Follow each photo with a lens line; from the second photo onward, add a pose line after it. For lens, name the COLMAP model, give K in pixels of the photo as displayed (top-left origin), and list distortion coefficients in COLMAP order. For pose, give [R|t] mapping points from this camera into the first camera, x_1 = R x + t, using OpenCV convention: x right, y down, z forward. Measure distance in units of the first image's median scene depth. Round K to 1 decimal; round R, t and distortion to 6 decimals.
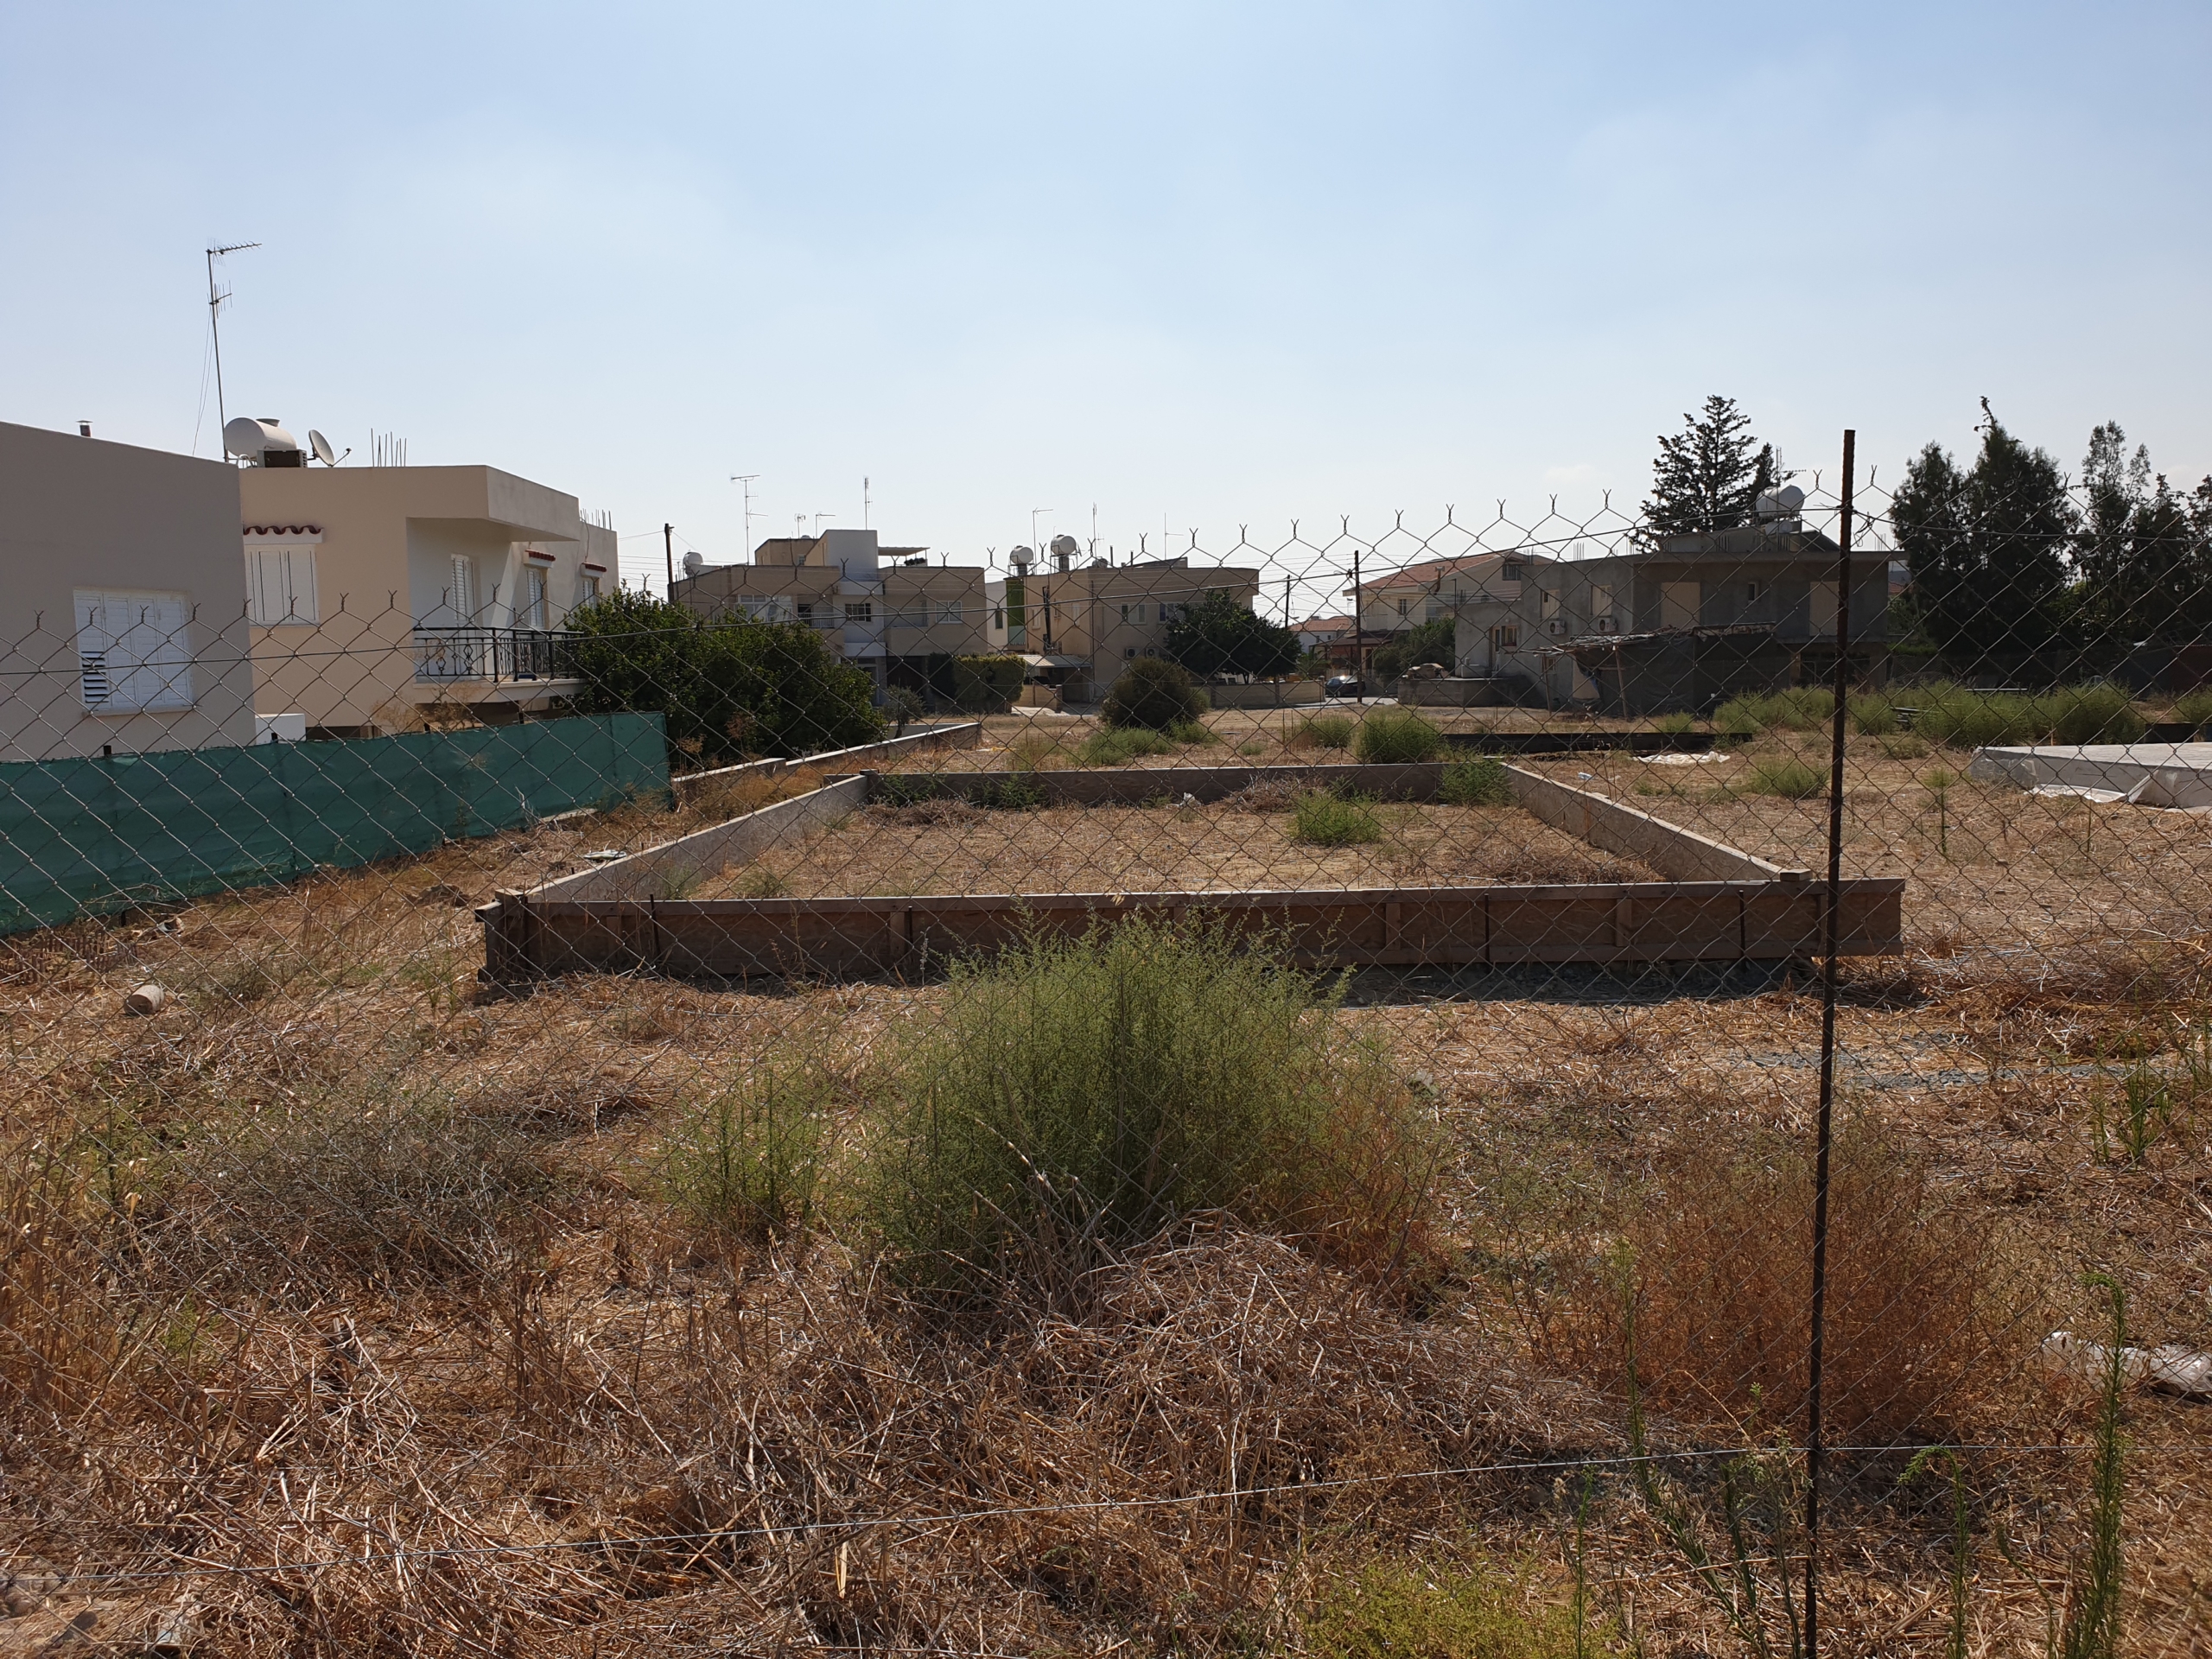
lens RADIAL K [[1734.4, 0, 1098.1], [0, 1734.4, 798.5], [0, 0, 1]] dist [0.046758, -0.053037]
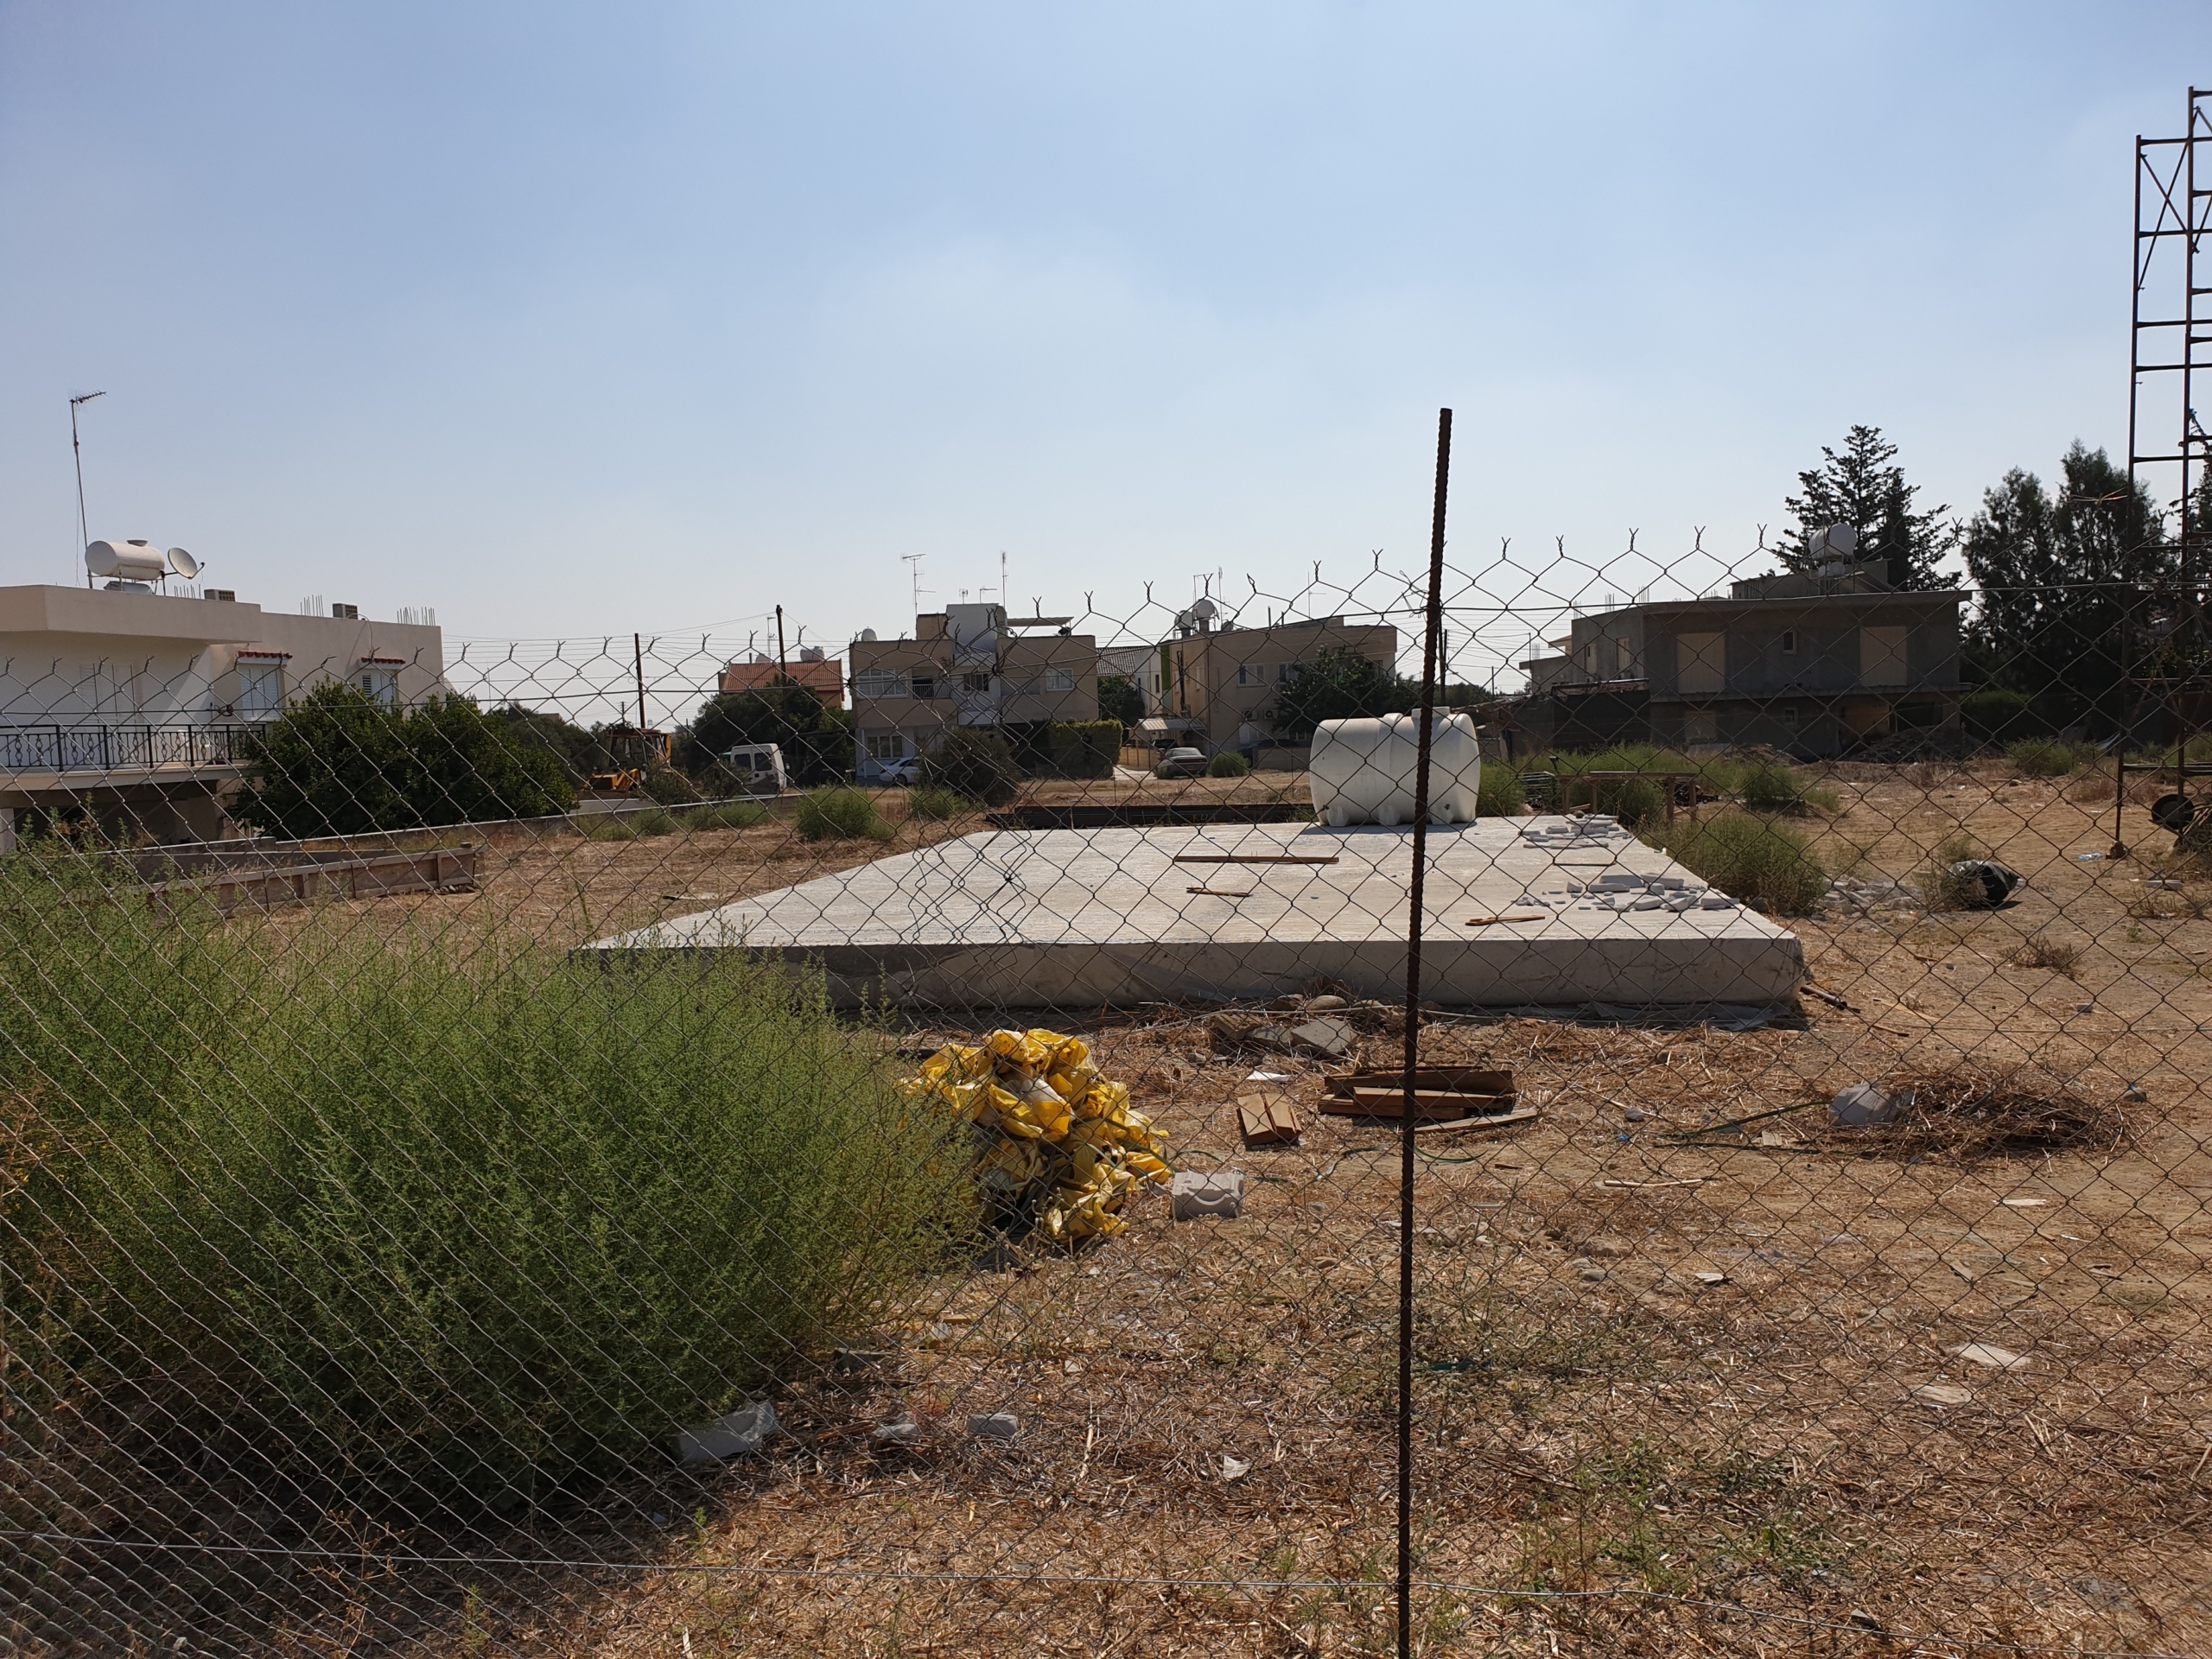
lens RADIAL K [[1734.4, 0, 1098.1], [0, 1734.4, 798.5], [0, 0, 1]] dist [0.046758, -0.053037]
pose [[0.970915, -0.008870, -0.239259, 0.181967], [0.001041, 0.999460, -0.032829, -0.002818], [0.239421, 0.031625, 0.970401, 0.008408]]
